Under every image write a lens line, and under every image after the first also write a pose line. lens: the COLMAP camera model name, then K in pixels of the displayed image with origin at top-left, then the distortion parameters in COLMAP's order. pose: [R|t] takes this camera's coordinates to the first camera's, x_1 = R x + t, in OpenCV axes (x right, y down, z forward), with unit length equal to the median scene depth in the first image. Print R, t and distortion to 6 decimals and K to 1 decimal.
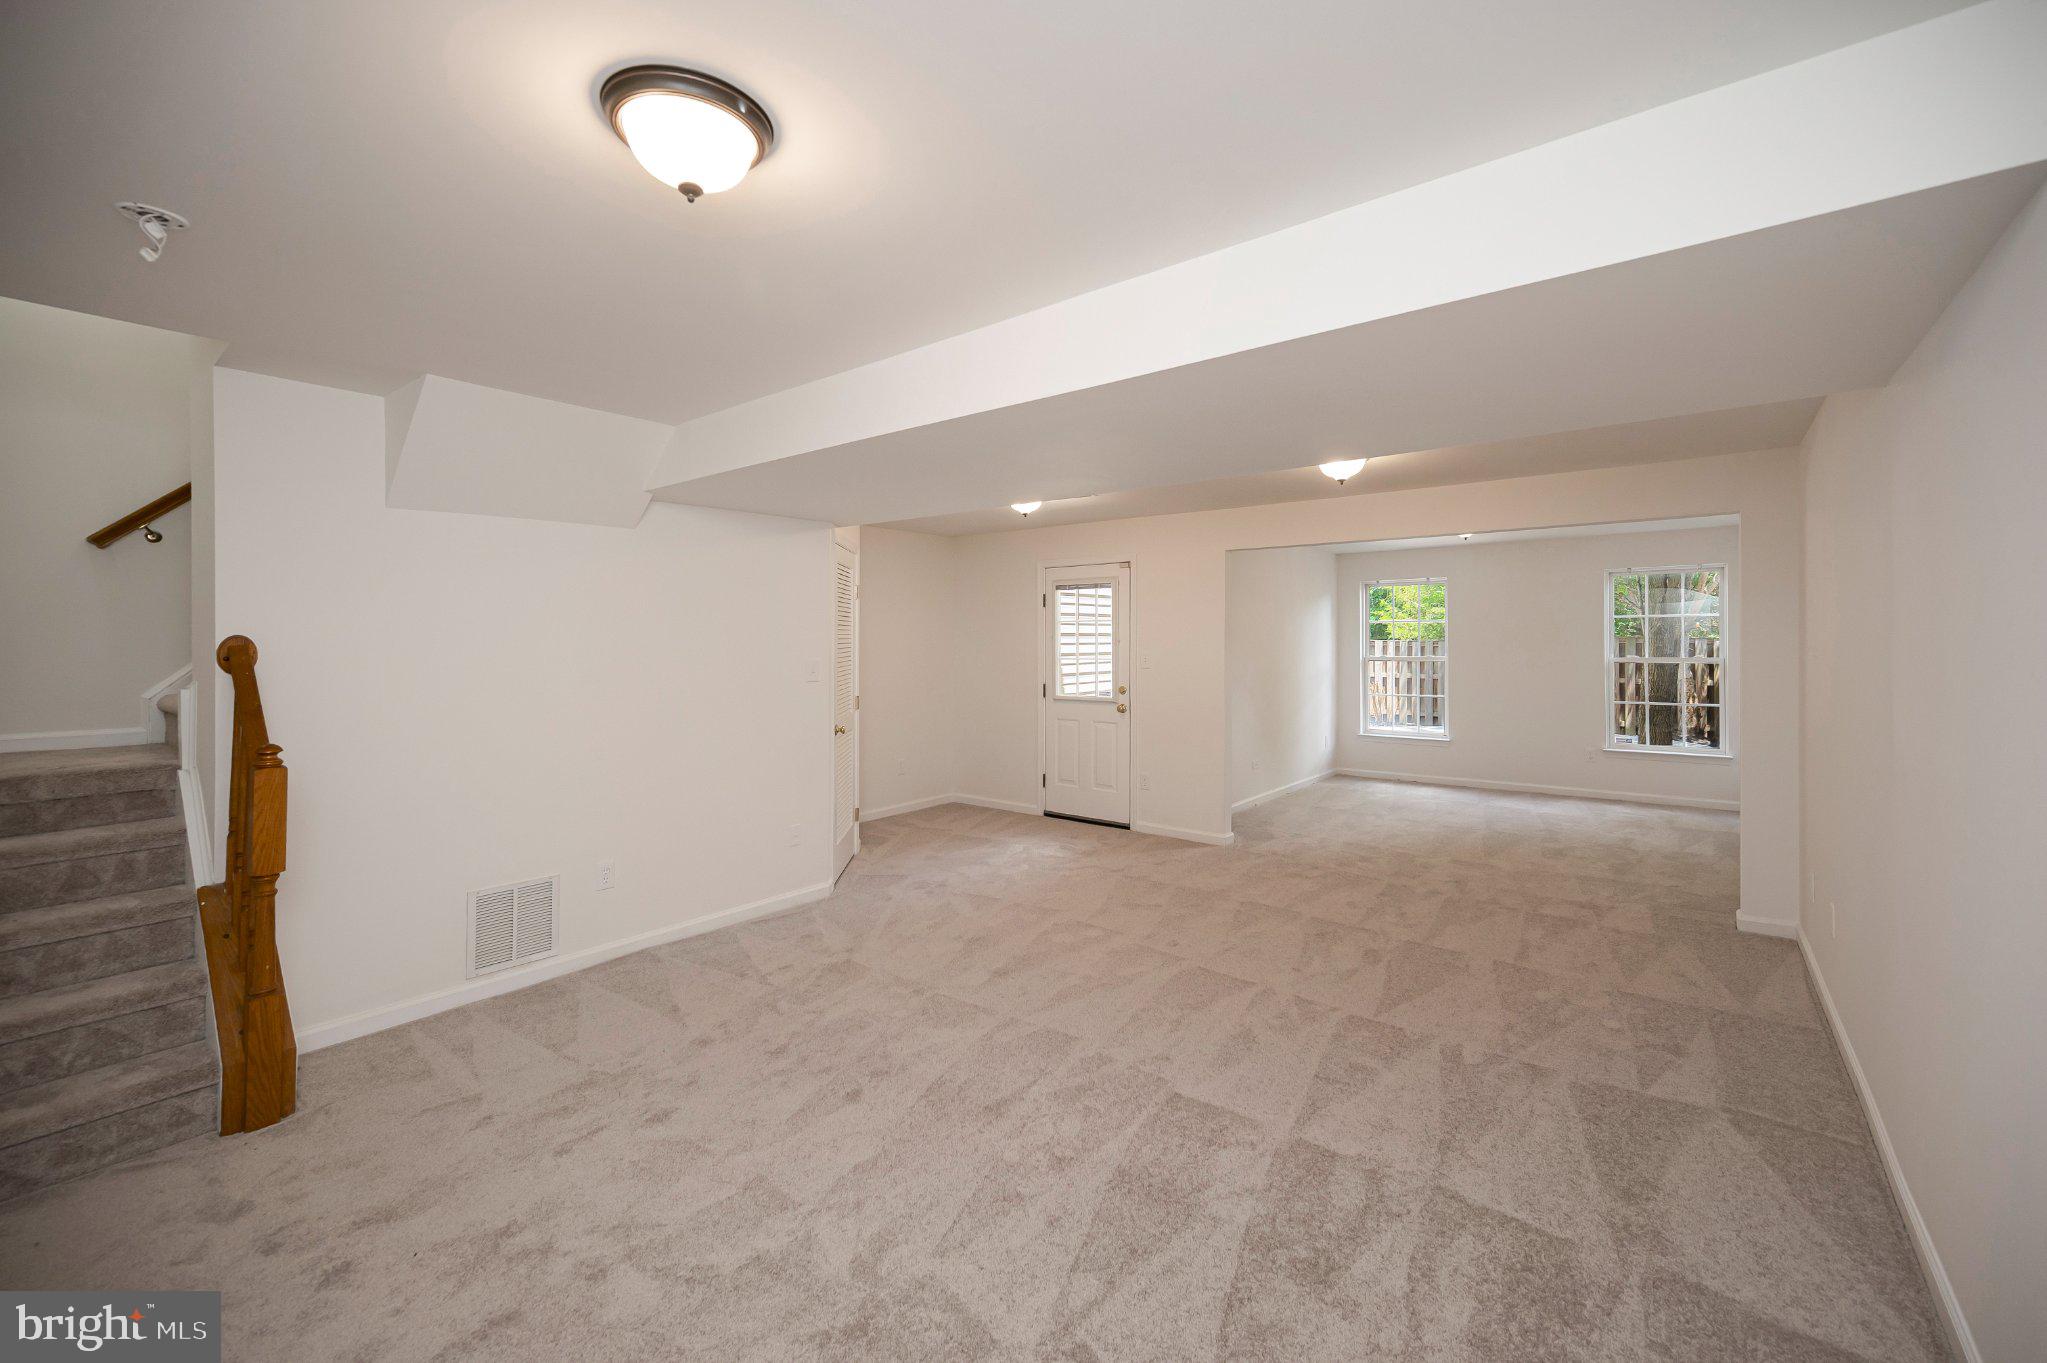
lens RADIAL K [[831.2, 0, 1016.2], [0, 831.2, 639.4], [0, 0, 1]] dist [0.011694, -0.000064]
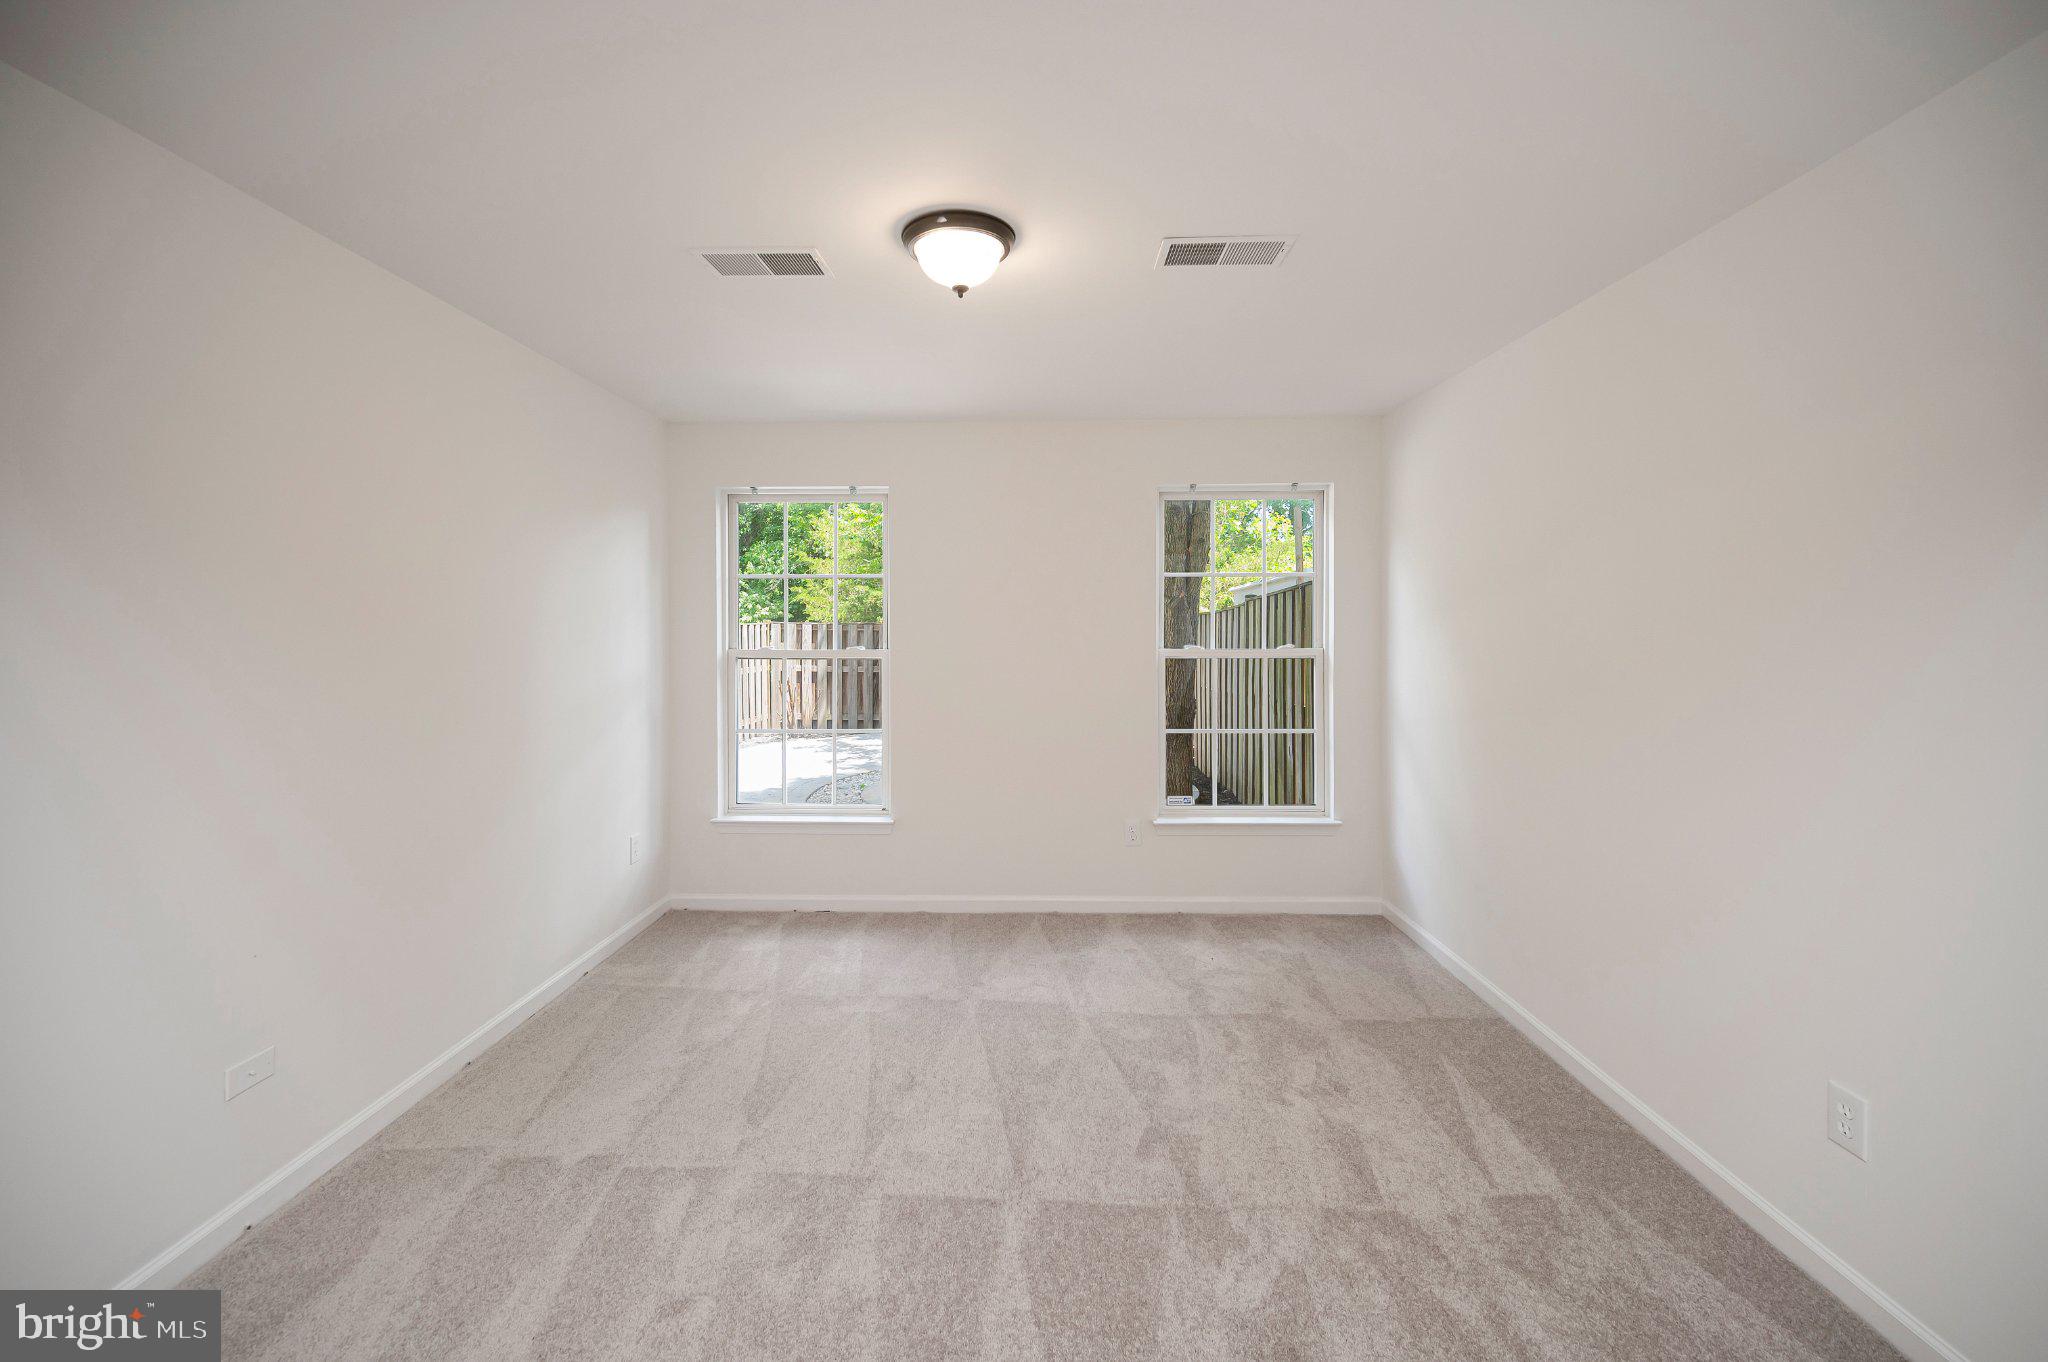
lens RADIAL K [[831.6, 0, 1016.7], [0, 831.6, 638.9], [0, 0, 1]] dist [0.011694, -0.000064]
pose [[0.793185, -0.006112, 0.608950, 0.149737], [-0.004498, 0.999864, 0.015894, 0.003549], [-0.608965, -0.015346, 0.793049, 0.303008]]
